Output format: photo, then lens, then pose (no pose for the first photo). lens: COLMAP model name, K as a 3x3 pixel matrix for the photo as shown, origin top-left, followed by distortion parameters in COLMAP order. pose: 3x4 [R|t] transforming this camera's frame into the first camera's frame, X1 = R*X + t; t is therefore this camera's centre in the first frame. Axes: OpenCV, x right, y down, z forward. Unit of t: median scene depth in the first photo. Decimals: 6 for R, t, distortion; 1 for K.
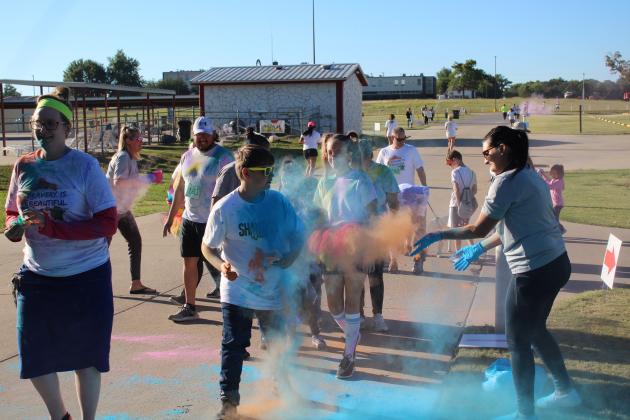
lens RADIAL K [[921.6, 0, 316.2], [0, 921.6, 210.5], [0, 0, 1]] dist [-0.007295, 0.089614]
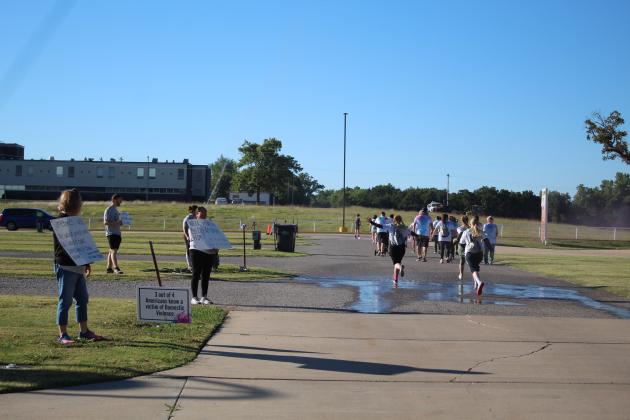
lens RADIAL K [[1314.7, 0, 314.3], [0, 1314.7, 210.2], [0, 0, 1]] dist [0.046122, 0.246815]
pose [[0.976931, 0.040747, 0.209632, 0.035334], [-0.015623, 0.992635, -0.120133, -0.032677], [-0.212983, 0.114087, 0.970372, 0.305260]]
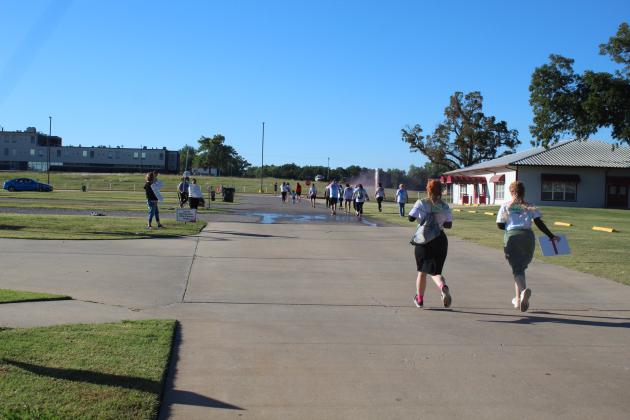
lens RADIAL K [[848.8, 0, 314.7], [0, 848.8, 209.6], [0, 0, 1]] dist [-0.030189, -0.001554]
pose [[0.956179, 0.038438, 0.290247, 0.024150], [-0.013840, 0.996170, -0.086333, -0.026280], [-0.292454, 0.078533, 0.953050, 0.251737]]
